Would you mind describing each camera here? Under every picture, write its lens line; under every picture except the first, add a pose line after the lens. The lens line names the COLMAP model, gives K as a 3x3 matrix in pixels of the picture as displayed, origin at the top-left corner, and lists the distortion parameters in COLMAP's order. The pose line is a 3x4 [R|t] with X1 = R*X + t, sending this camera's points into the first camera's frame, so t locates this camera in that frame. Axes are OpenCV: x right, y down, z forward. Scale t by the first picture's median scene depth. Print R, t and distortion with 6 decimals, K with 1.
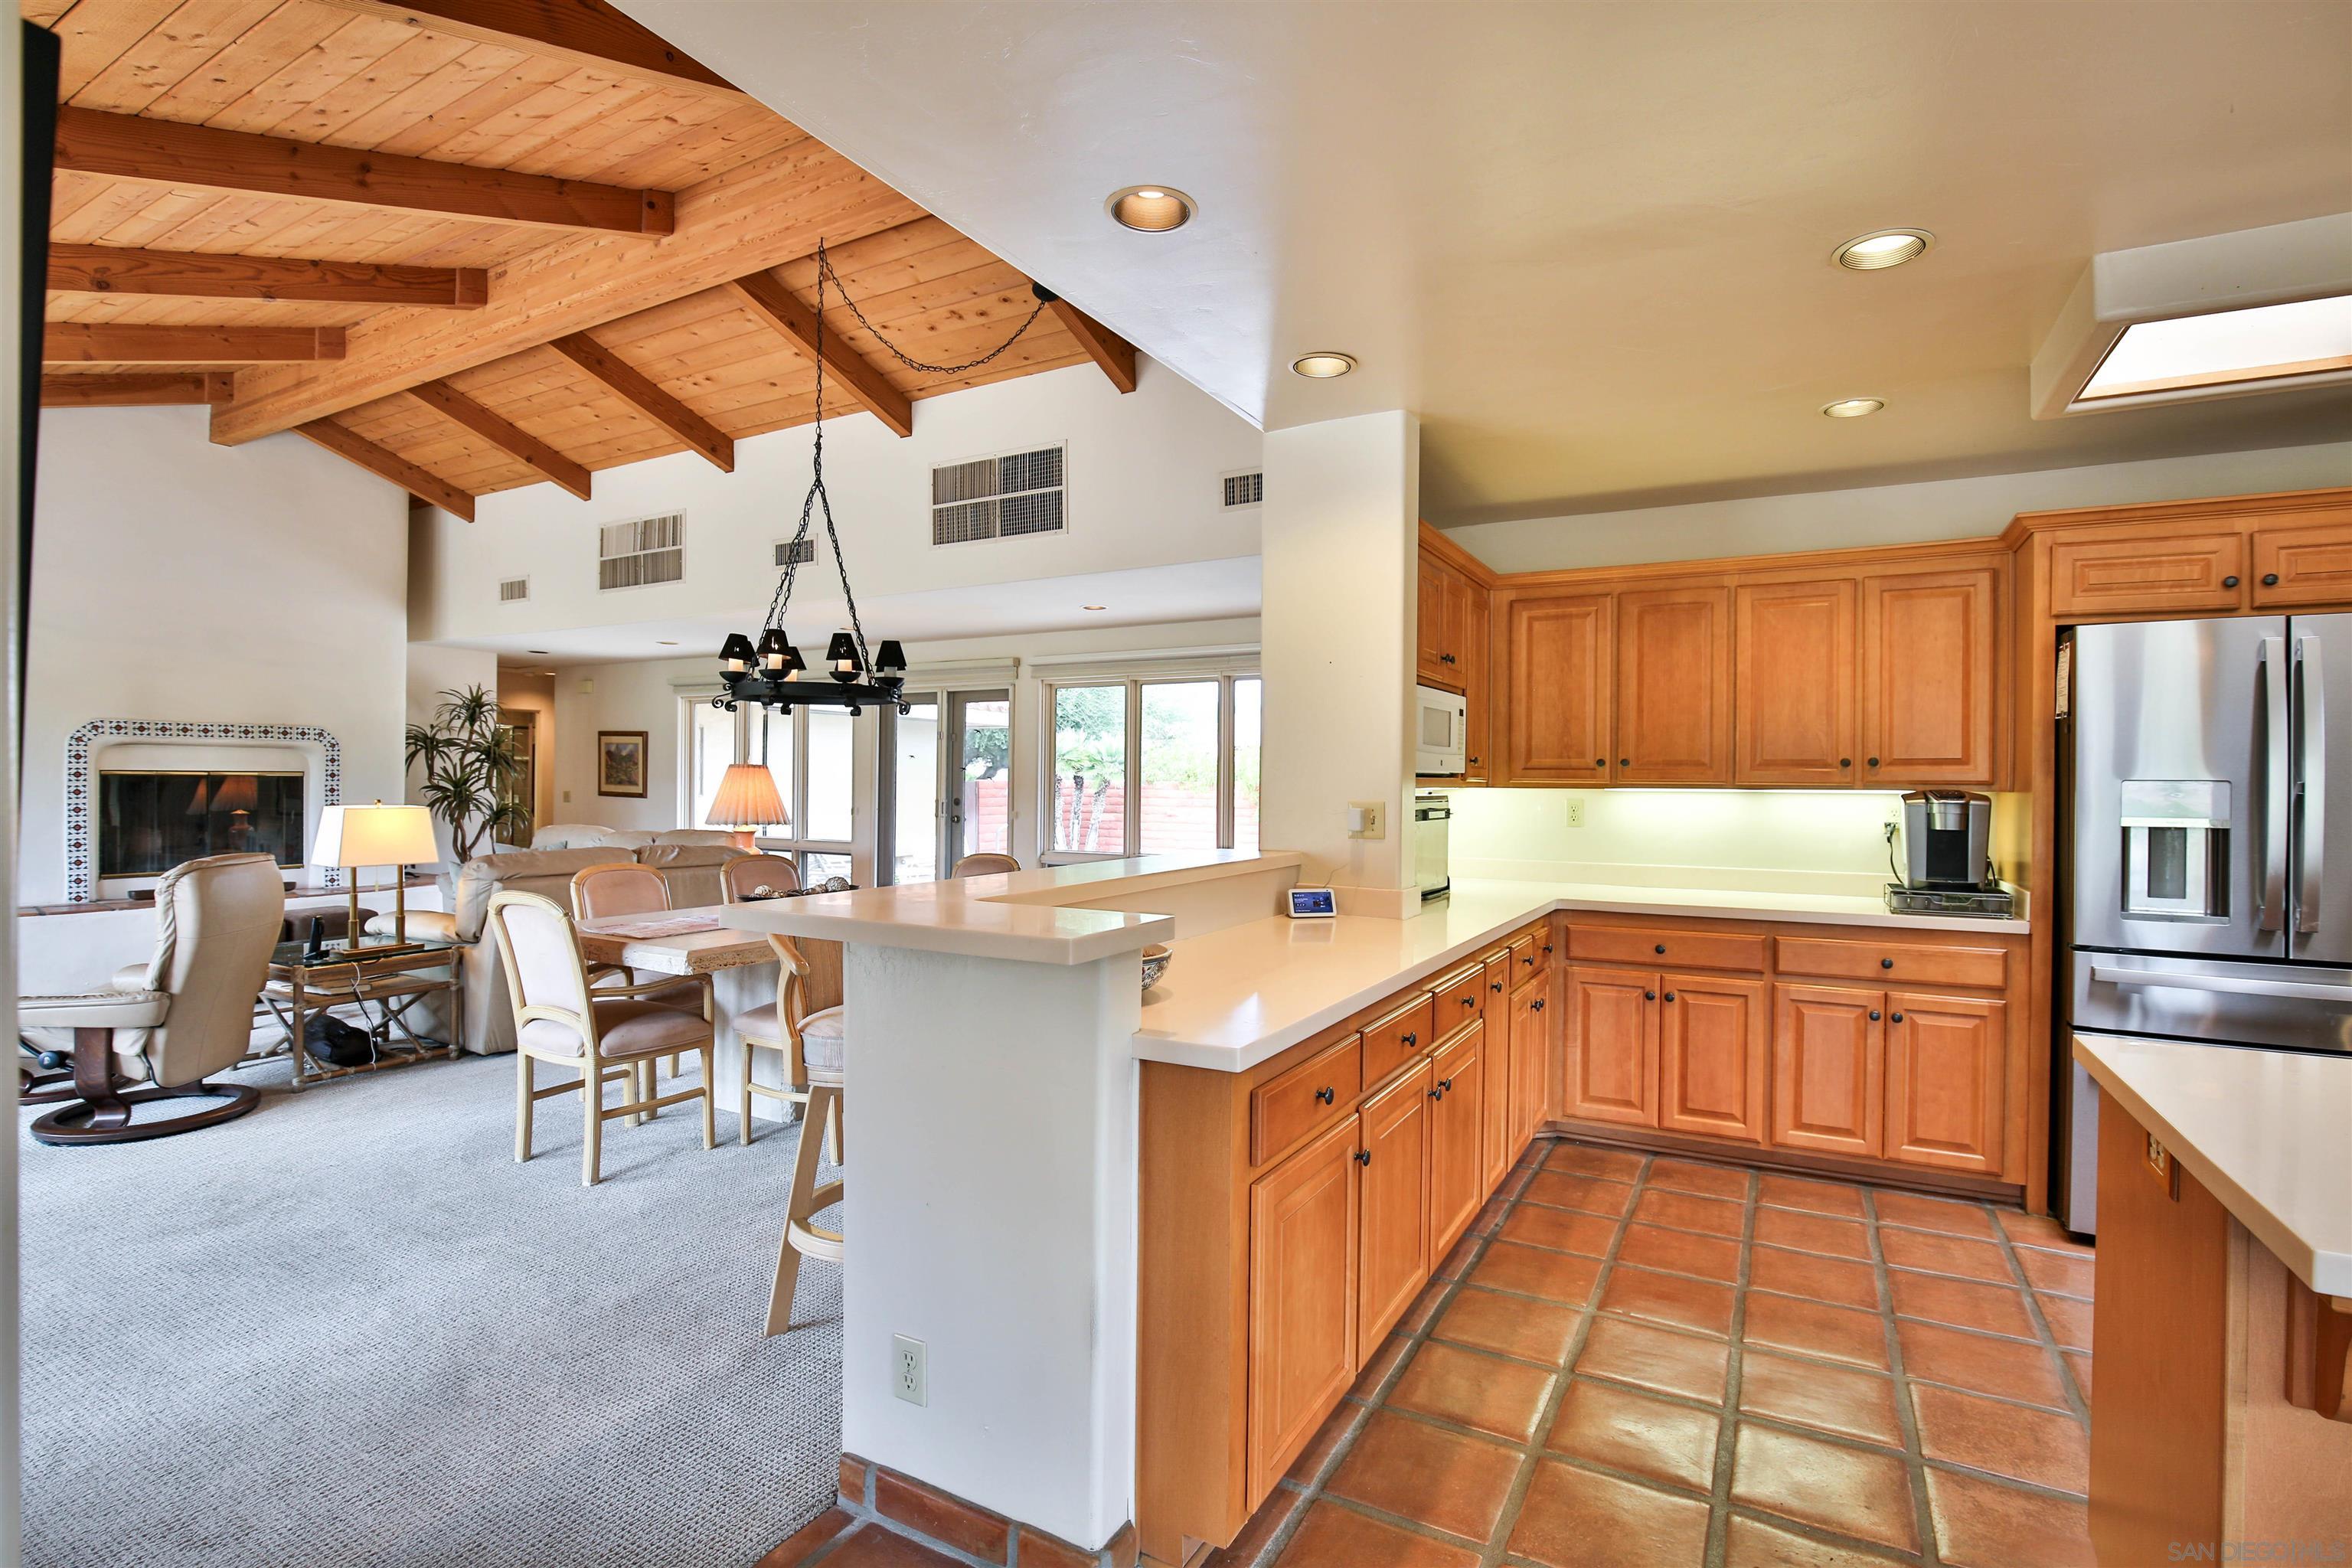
lens RADIAL K [[1104.6, 0, 1184.1], [0, 1104.6, 782.8], [0, 0, 1]] dist [-0.037563, 0.008437]
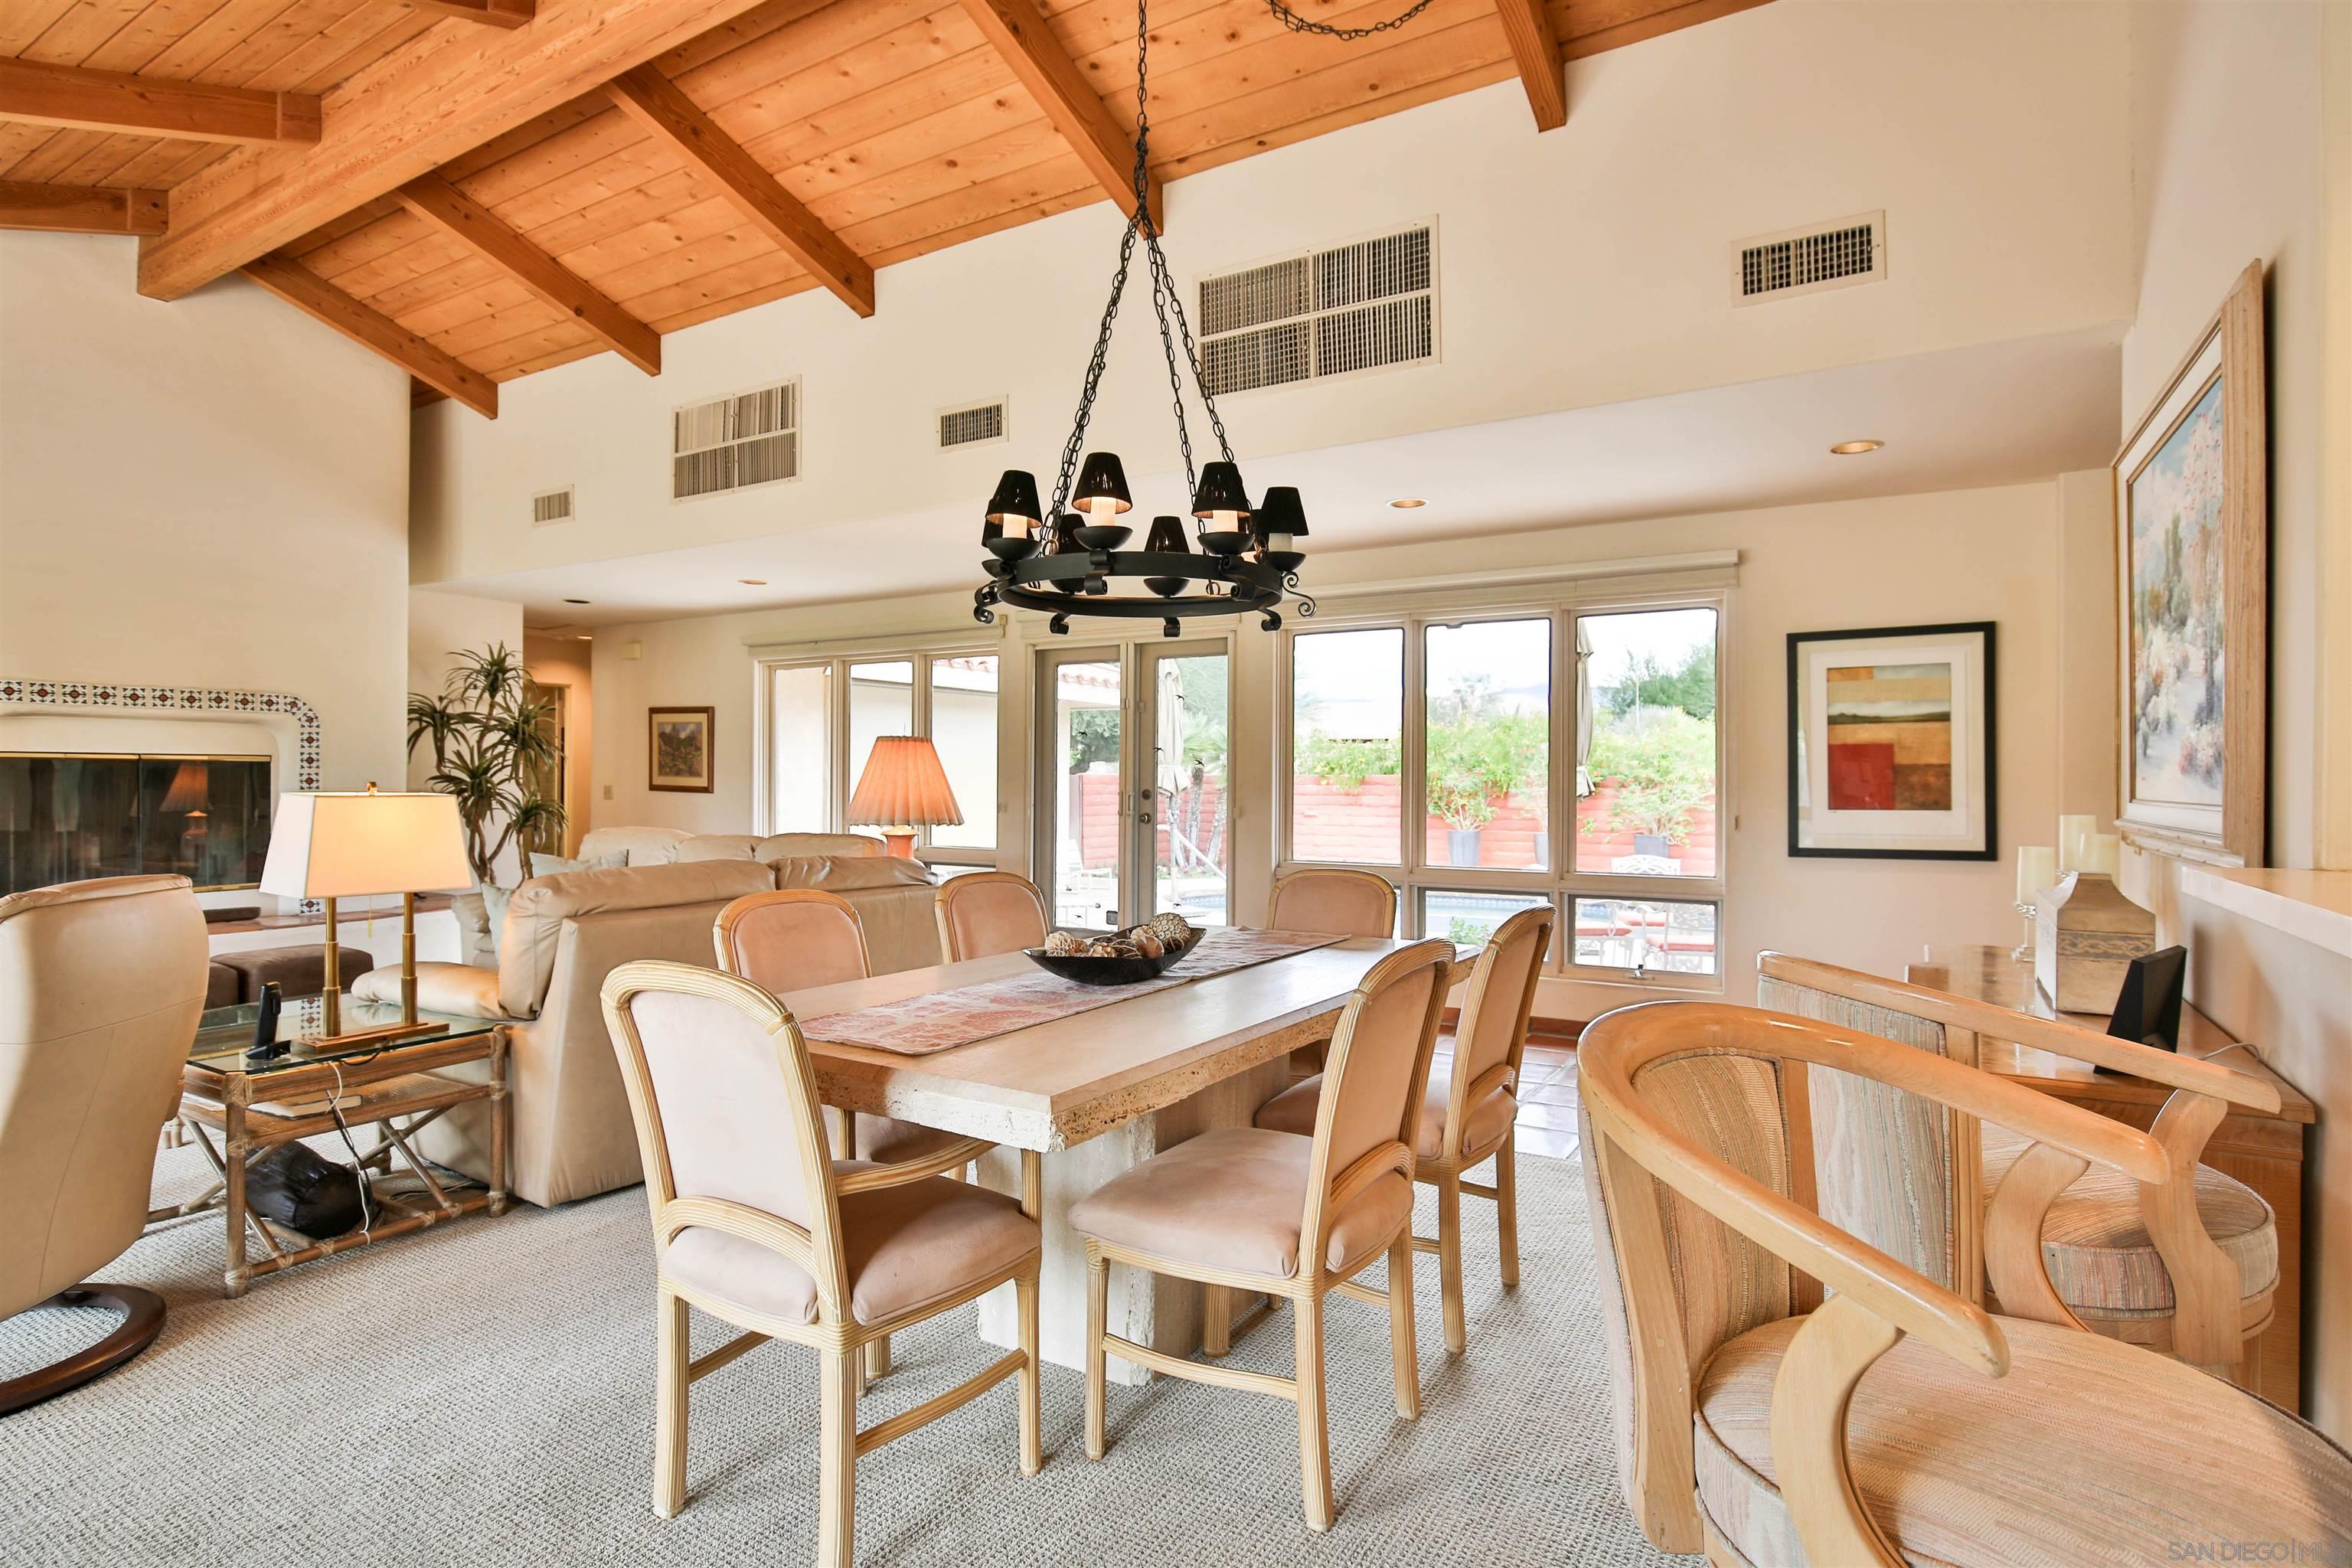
lens RADIAL K [[1216.4, 0, 1183.8], [0, 1216.4, 782.1], [0, 0, 1]] dist [-0.029501, 0.009221]
pose [[0.999018, -0.004173, -0.044105, -0.305337], [0.004150, 0.999991, -0.000614, 0.020164], [0.044107, 0.000431, 0.999027, 0.408661]]
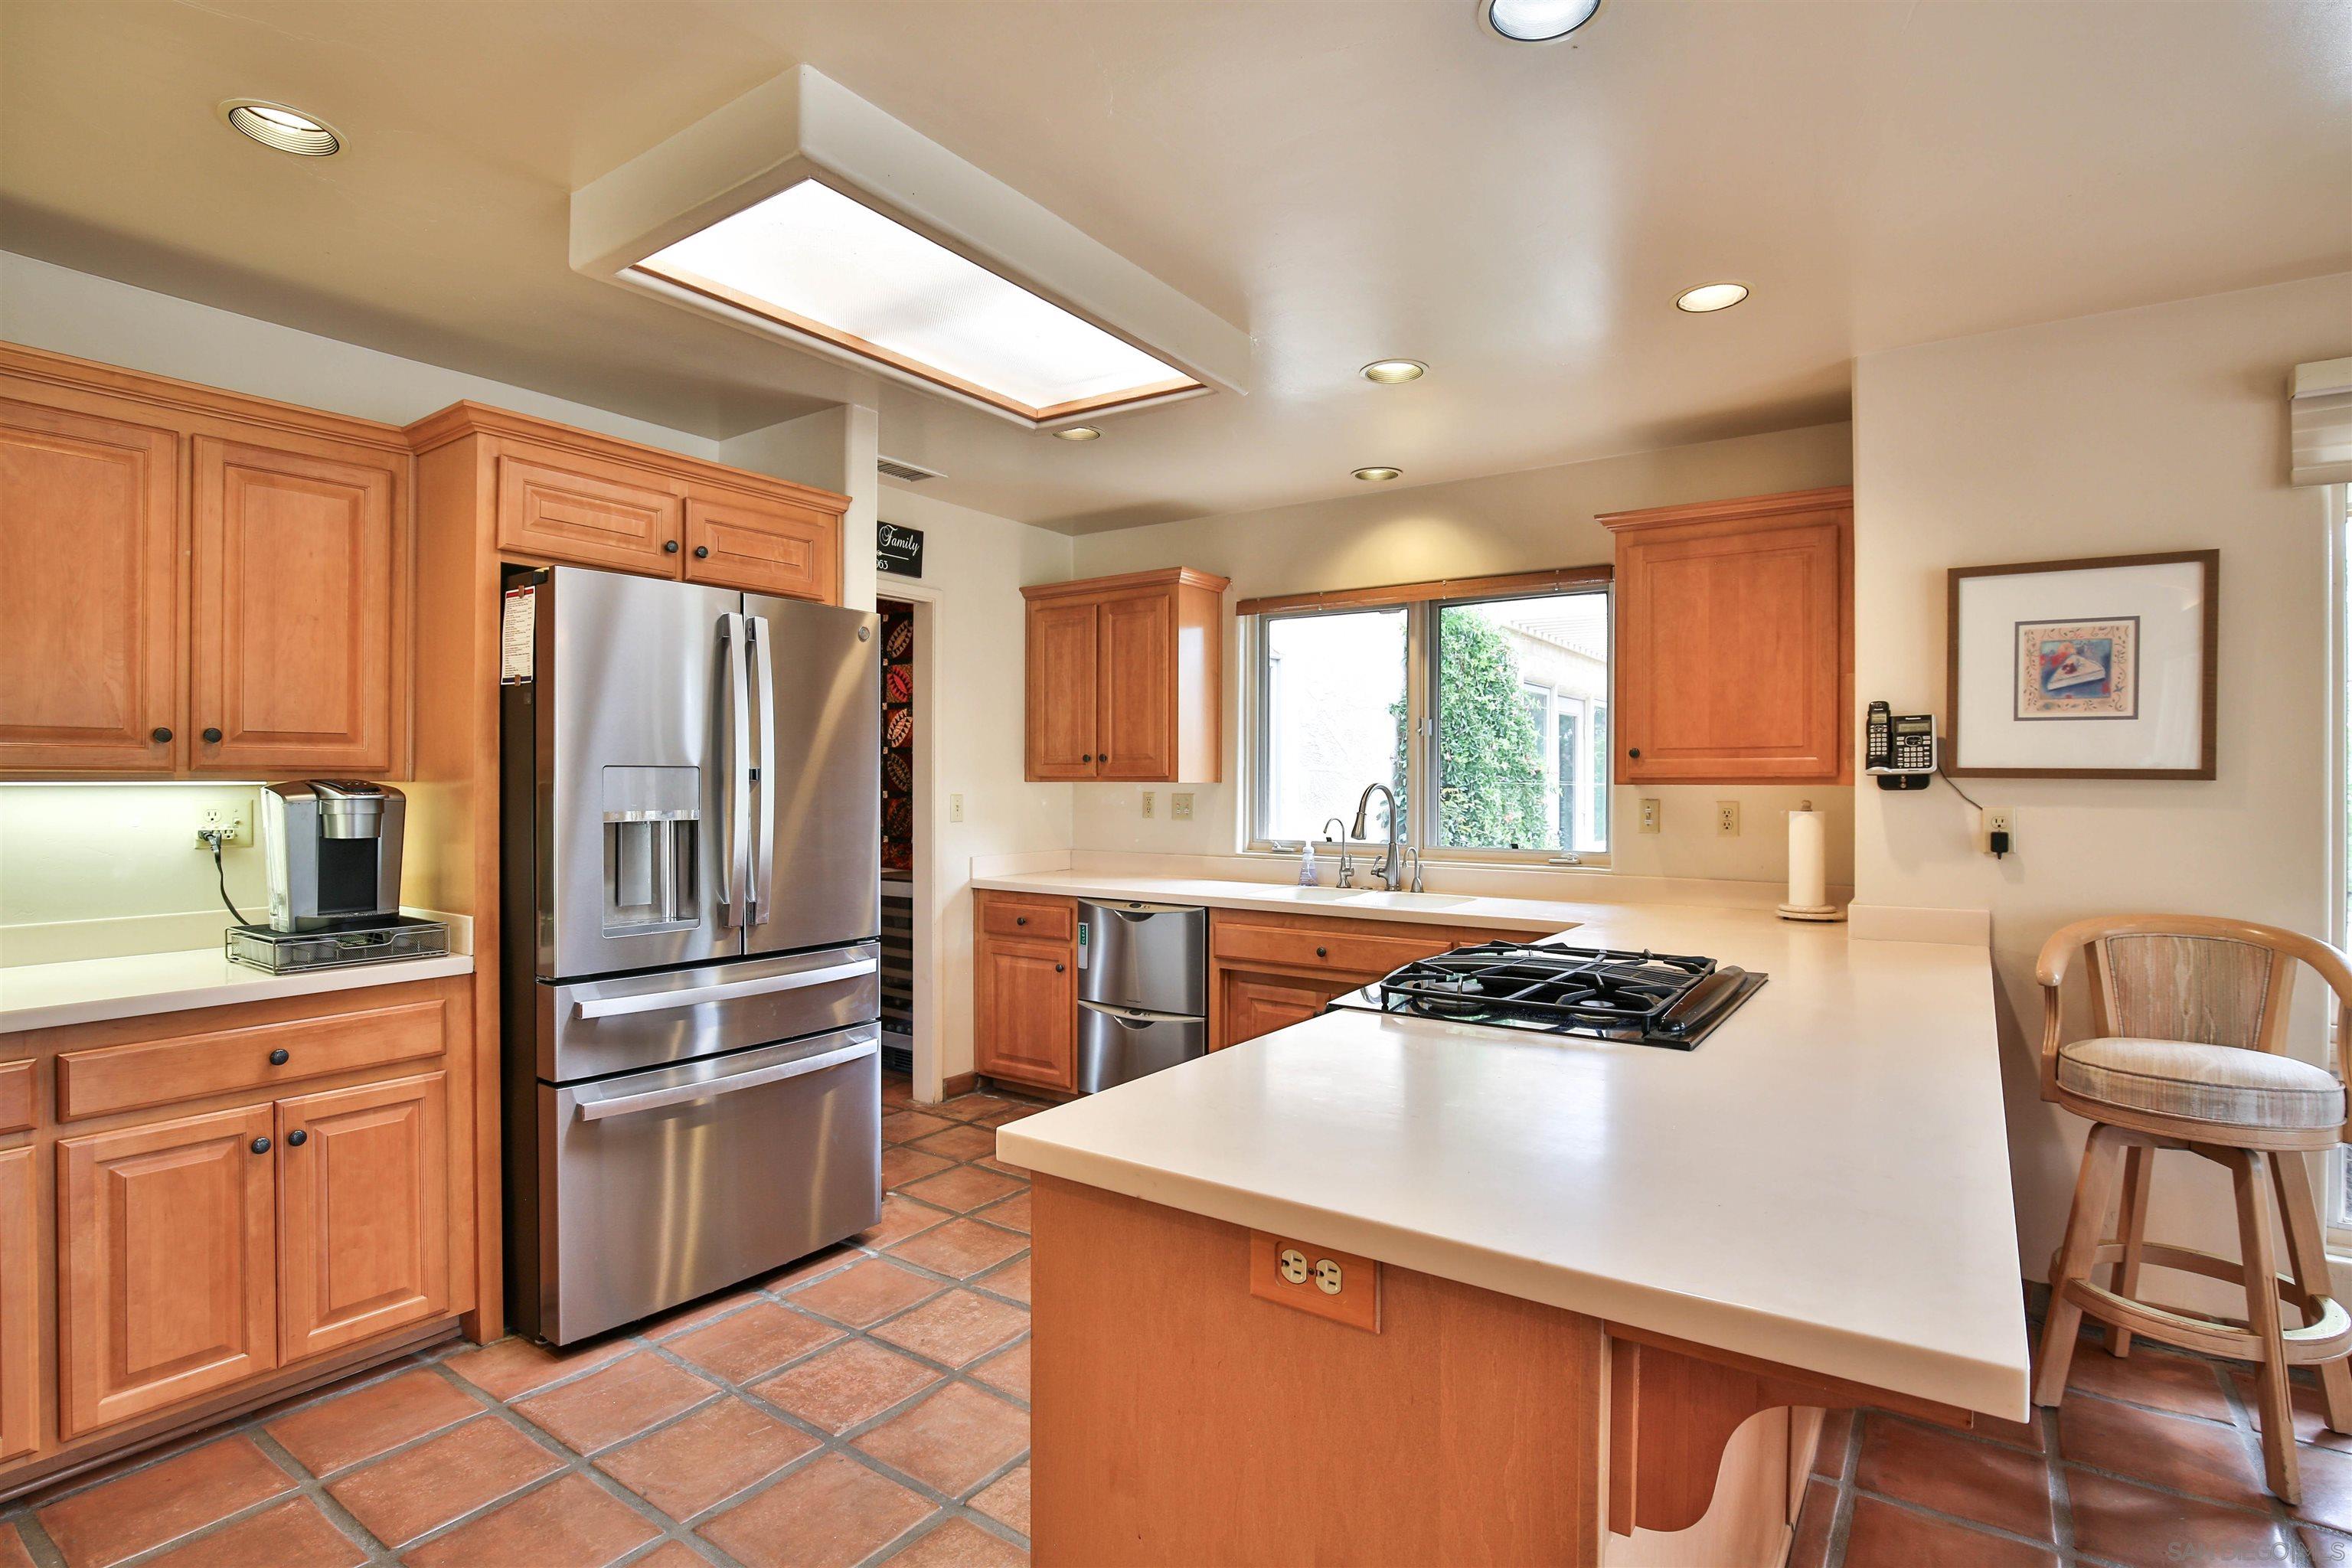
lens RADIAL K [[1145.3, 0, 1183.8], [0, 1145.3, 783.7], [0, 0, 1]] dist [-0.035657, 0.007682]
pose [[0.098990, -0.010415, 0.995034, 0.046701], [-0.000757, 0.999944, 0.010542, 0.001282], [-0.995088, -0.001796, 0.098976, 0.341559]]
